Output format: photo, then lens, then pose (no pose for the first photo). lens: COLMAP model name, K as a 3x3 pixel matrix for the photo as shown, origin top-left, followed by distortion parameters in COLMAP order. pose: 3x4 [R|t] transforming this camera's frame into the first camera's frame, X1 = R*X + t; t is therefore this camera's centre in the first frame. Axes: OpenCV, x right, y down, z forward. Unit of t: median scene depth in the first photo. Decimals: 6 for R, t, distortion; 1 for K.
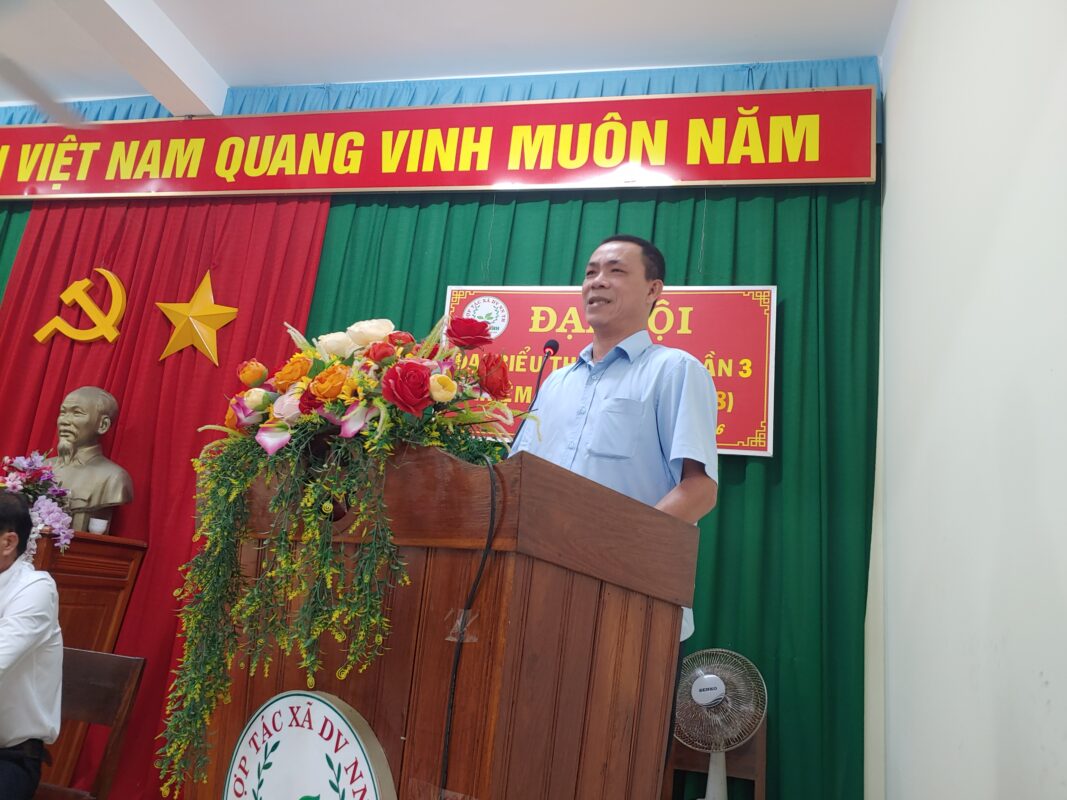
lens RADIAL K [[819.9, 0, 532.8], [0, 819.9, 410.9], [0, 0, 1]] dist [-0.023166, 0.018170]
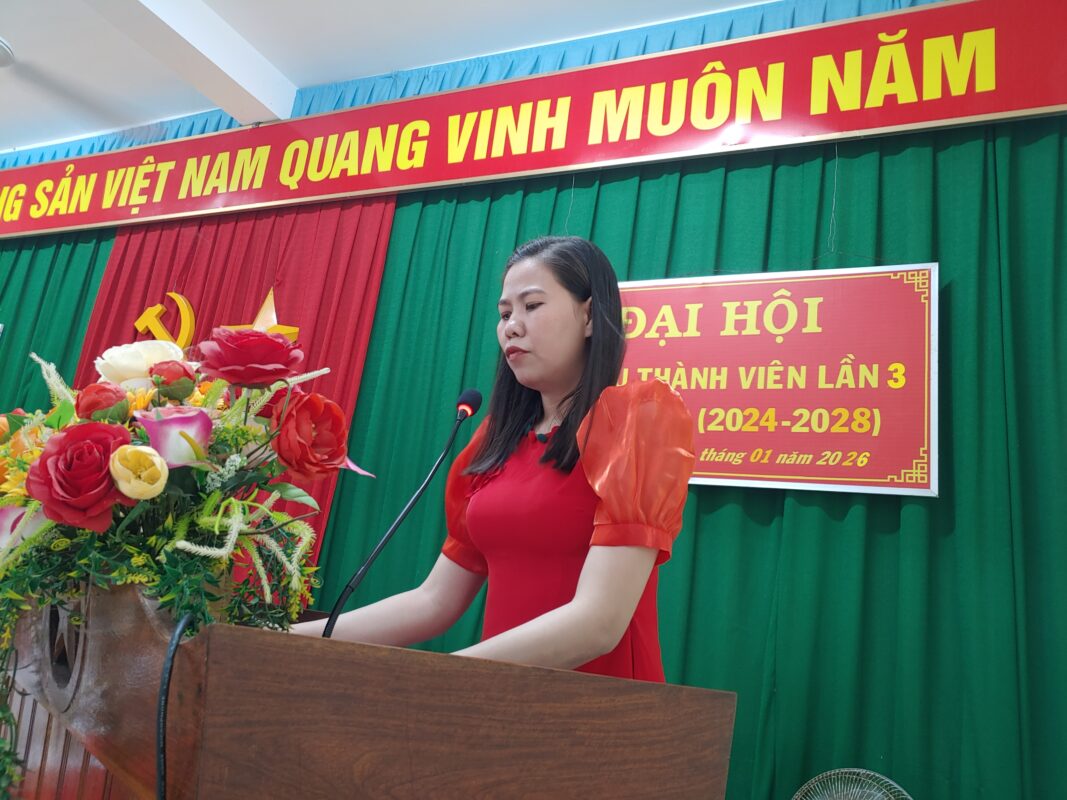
lens RADIAL K [[819.9, 0, 536.6], [0, 819.9, 403.8], [0, 0, 1]] dist [-0.023166, 0.018170]
pose [[0.978122, -0.029882, -0.205875, 0.078516], [0.026138, 0.999440, -0.020882, -0.016691], [0.206384, 0.015044, 0.978355, 0.178134]]
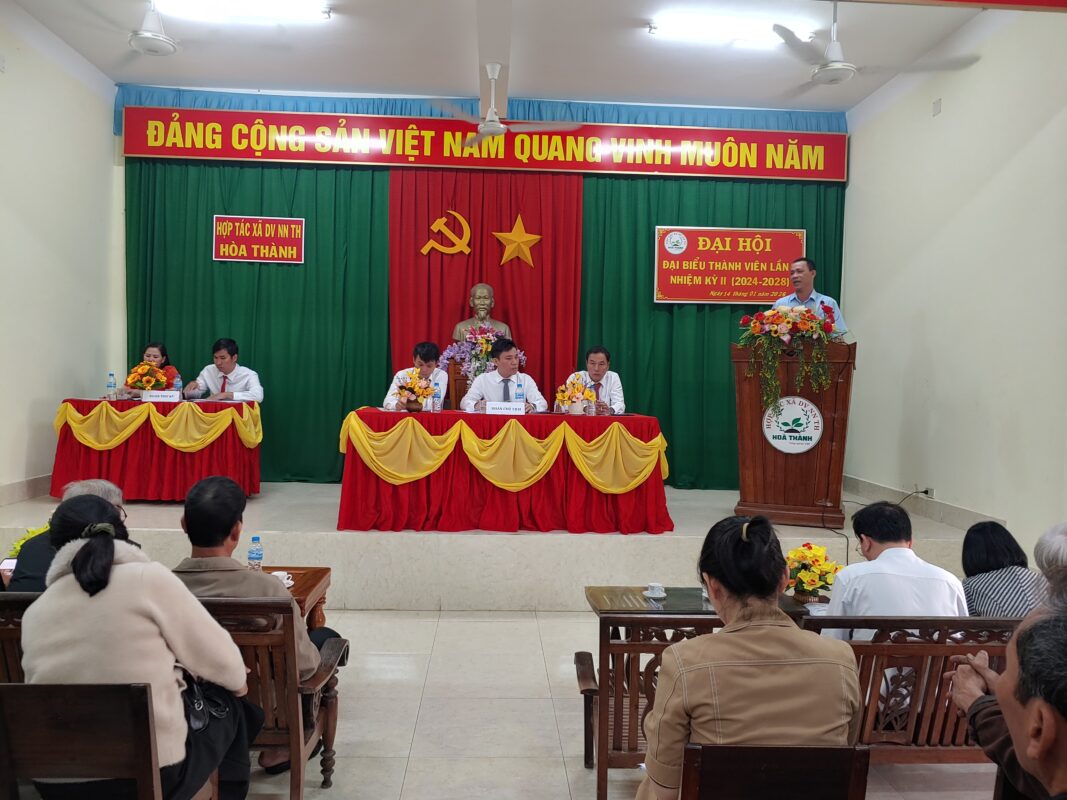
lens RADIAL K [[819.9, 0, 535.0], [0, 819.9, 396.1], [0, 0, 1]] dist [-0.023166, 0.018170]
pose [[0.959220, -0.087220, 0.268869, -0.939888], [0.012470, 0.963334, 0.268014, -0.281779], [-0.282387, -0.253731, 0.925137, -0.886047]]
